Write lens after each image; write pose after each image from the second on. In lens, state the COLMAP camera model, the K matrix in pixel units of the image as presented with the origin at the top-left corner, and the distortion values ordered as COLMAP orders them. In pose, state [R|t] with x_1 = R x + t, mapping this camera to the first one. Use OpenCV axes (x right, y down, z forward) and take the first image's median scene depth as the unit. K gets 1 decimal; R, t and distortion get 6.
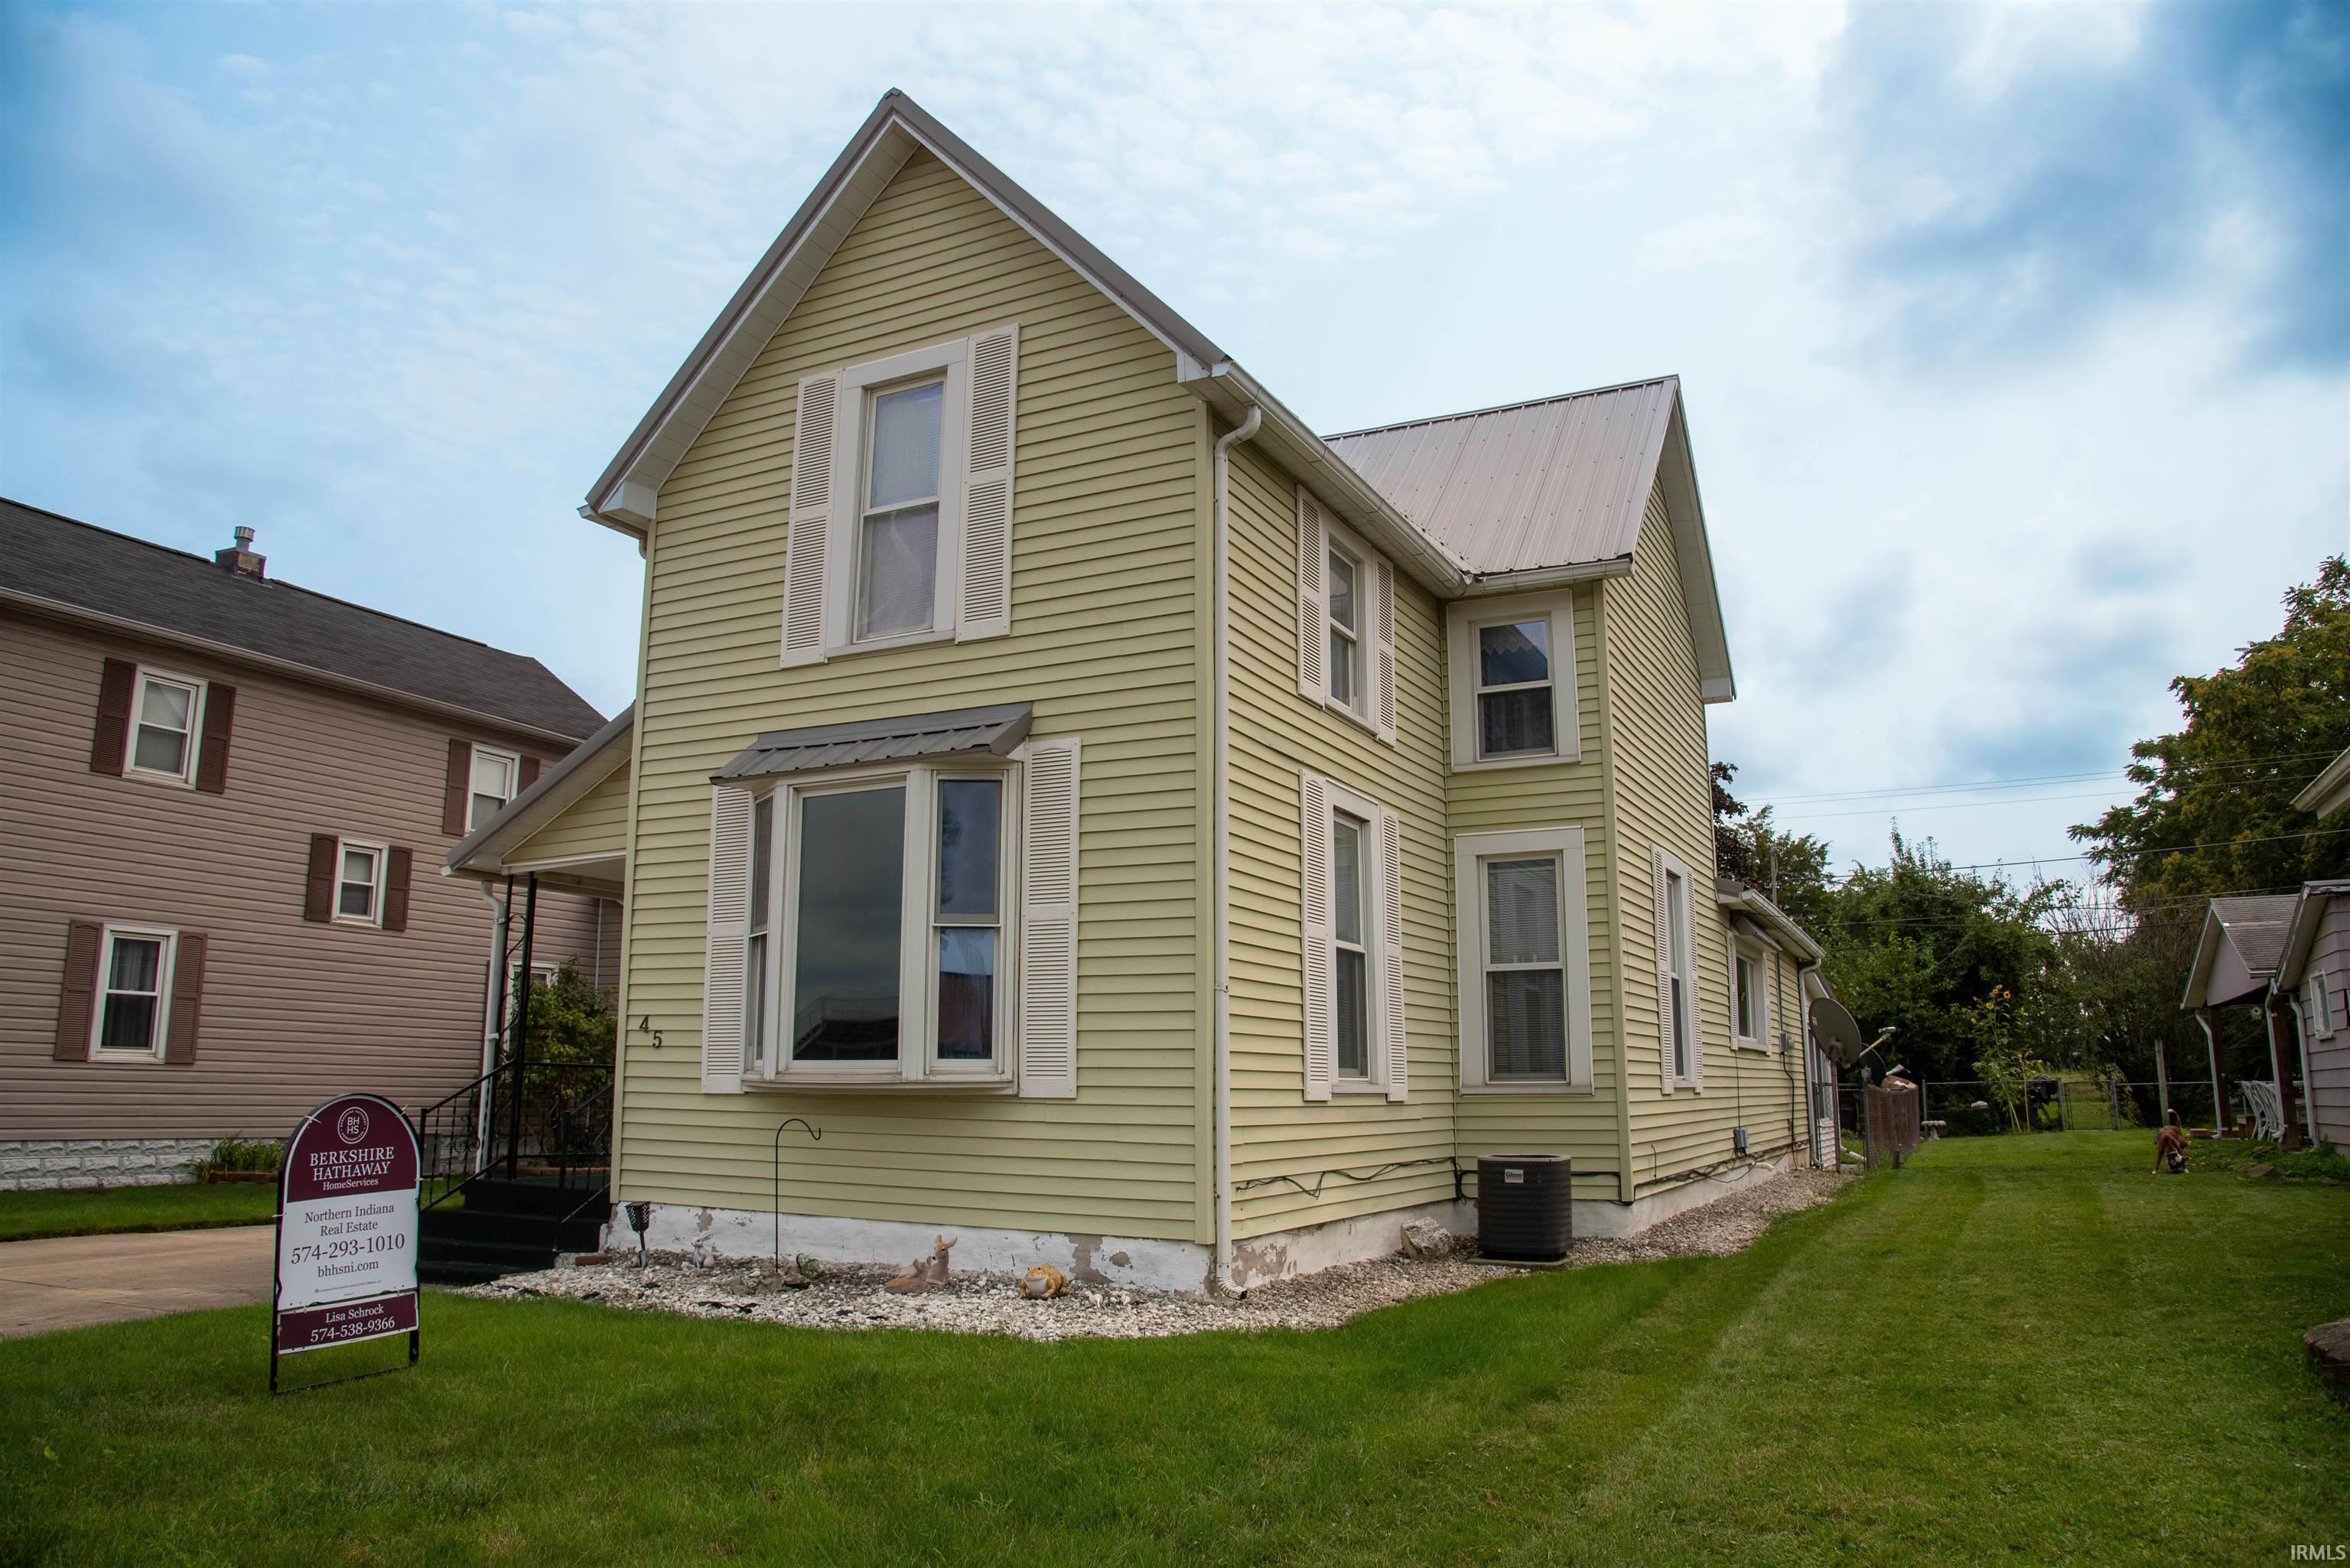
lens RADIAL K [[1605.7, 0, 1176.6], [0, 1605.7, 786.2], [0, 0, 1]] dist [-0.106886, 0.055165]
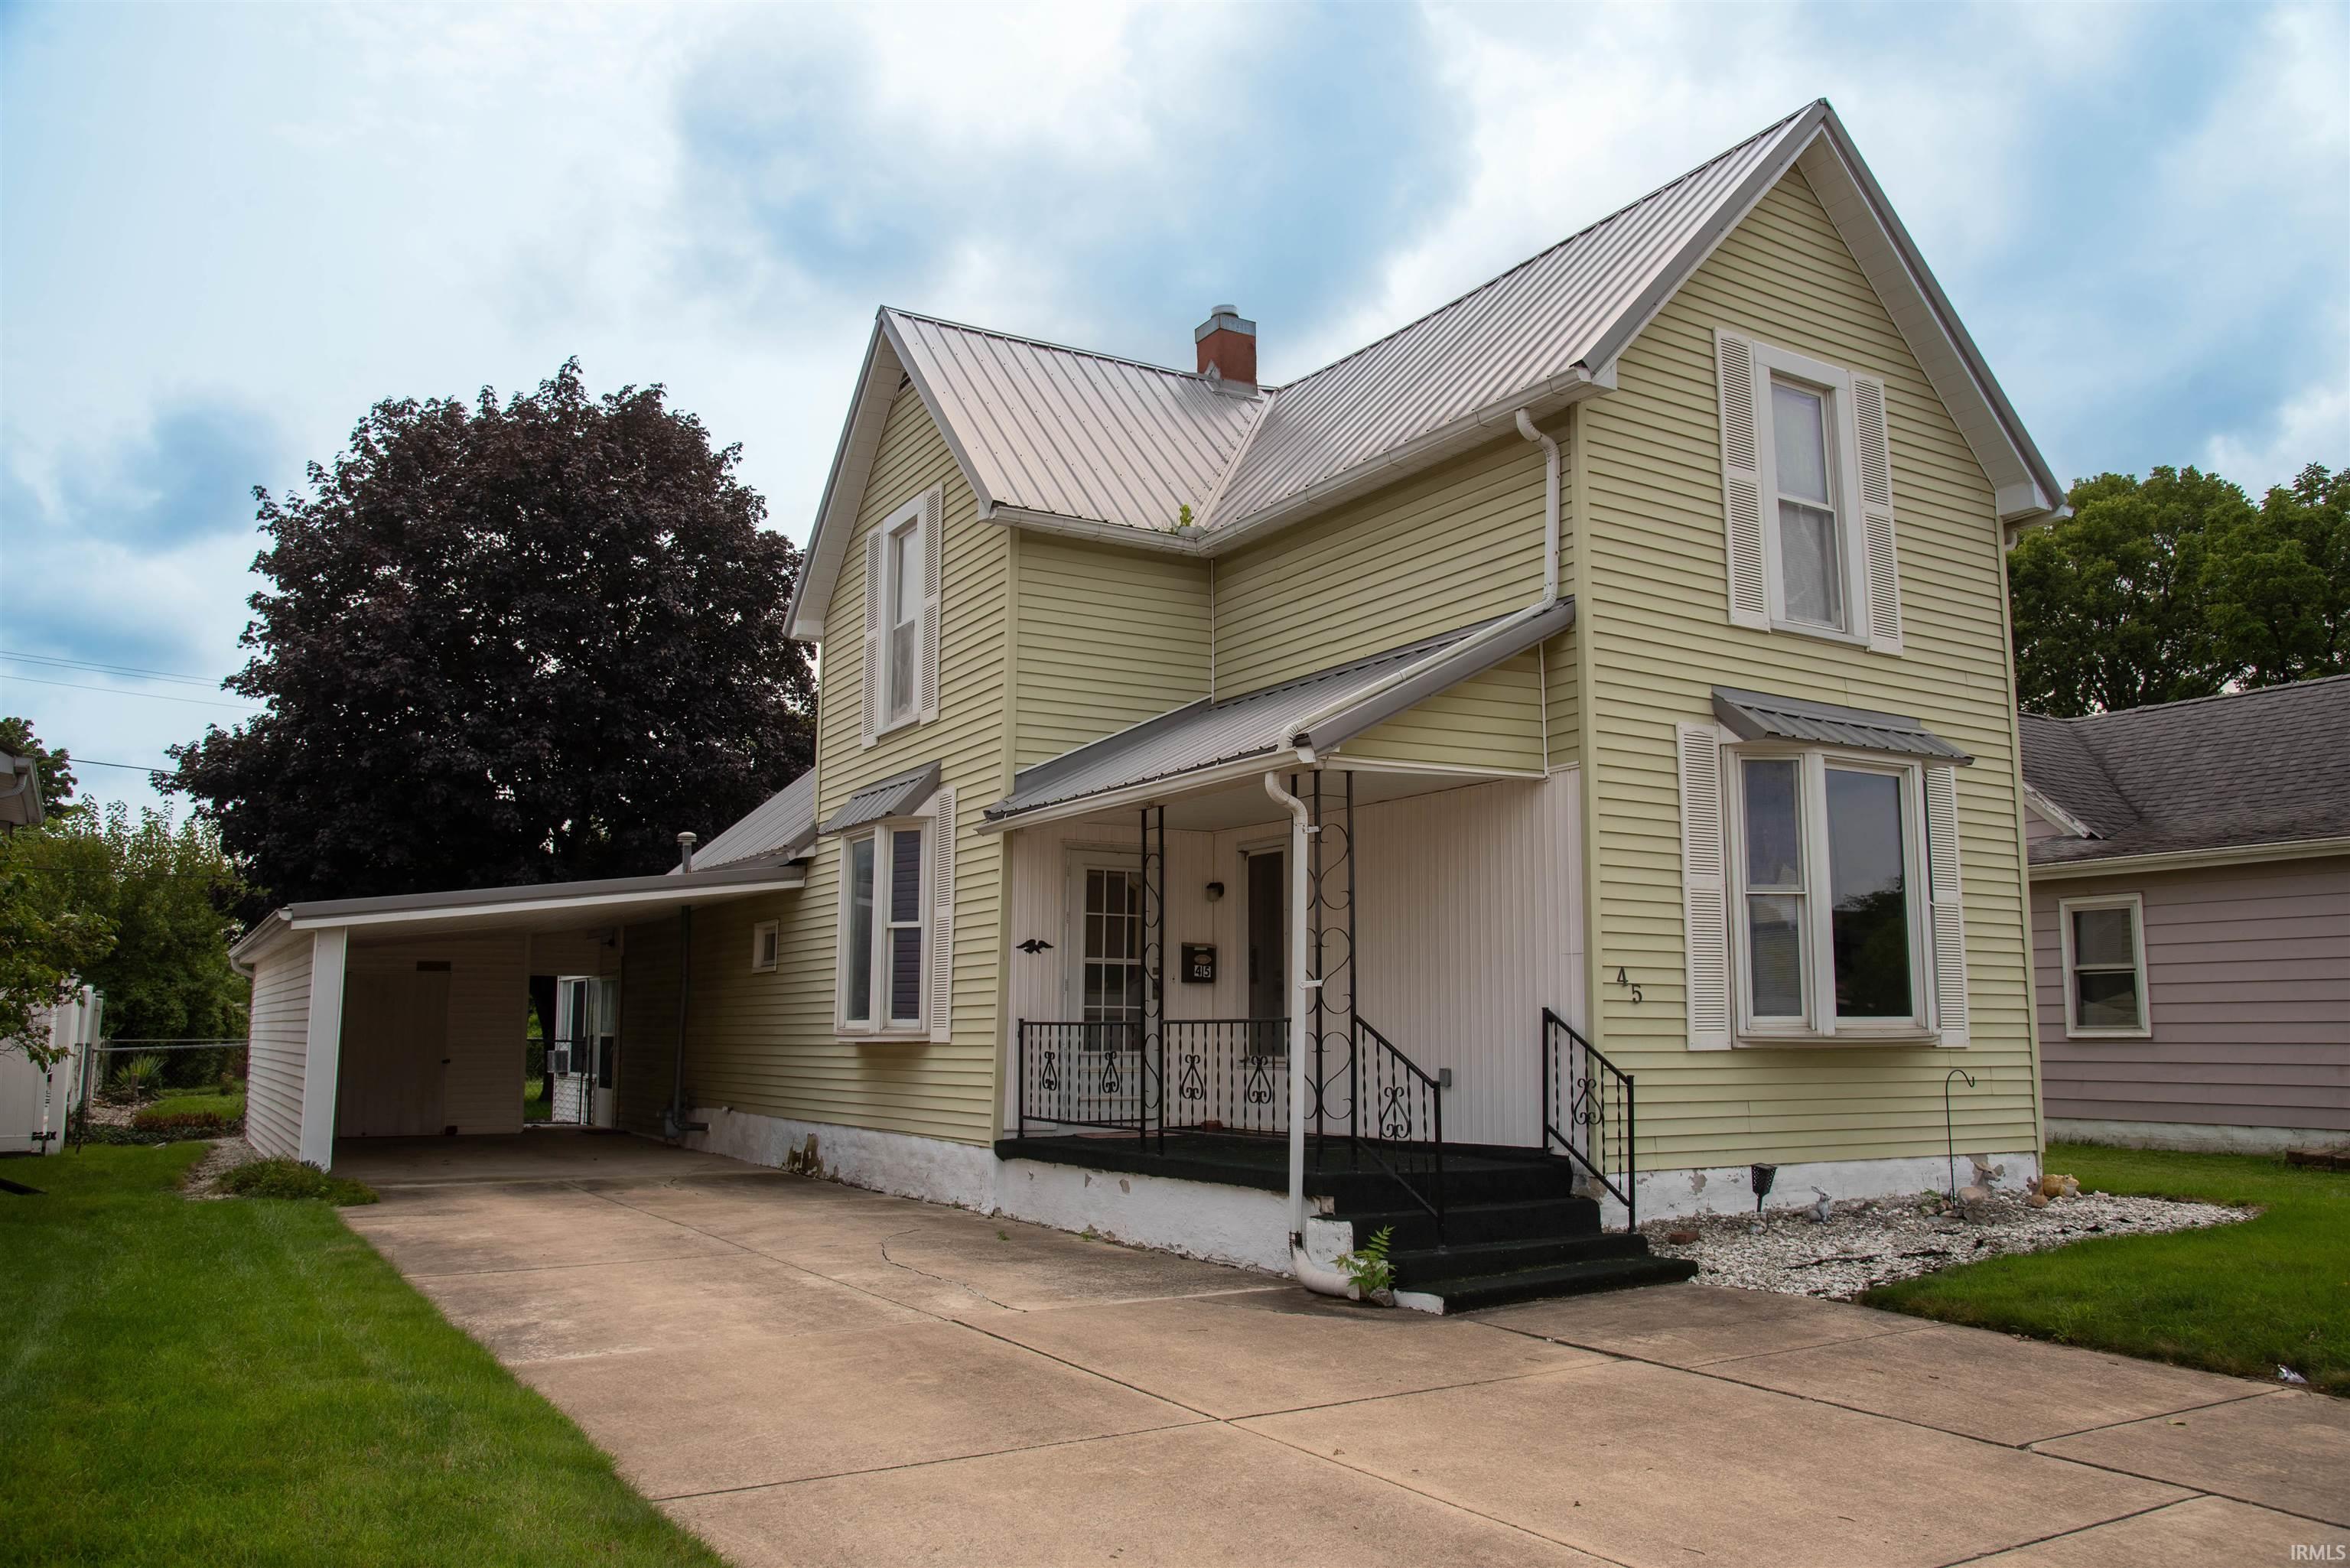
lens RADIAL K [[1729.2, 0, 1178.0], [0, 1729.2, 782.5], [0, 0, 1]] dist [-0.029904, 0.000569]
pose [[0.515040, 0.115929, 0.849291, -1.362475], [-0.160062, 0.986392, -0.037577, 0.122207], [-0.842089, -0.116586, 0.526587, 0.729853]]
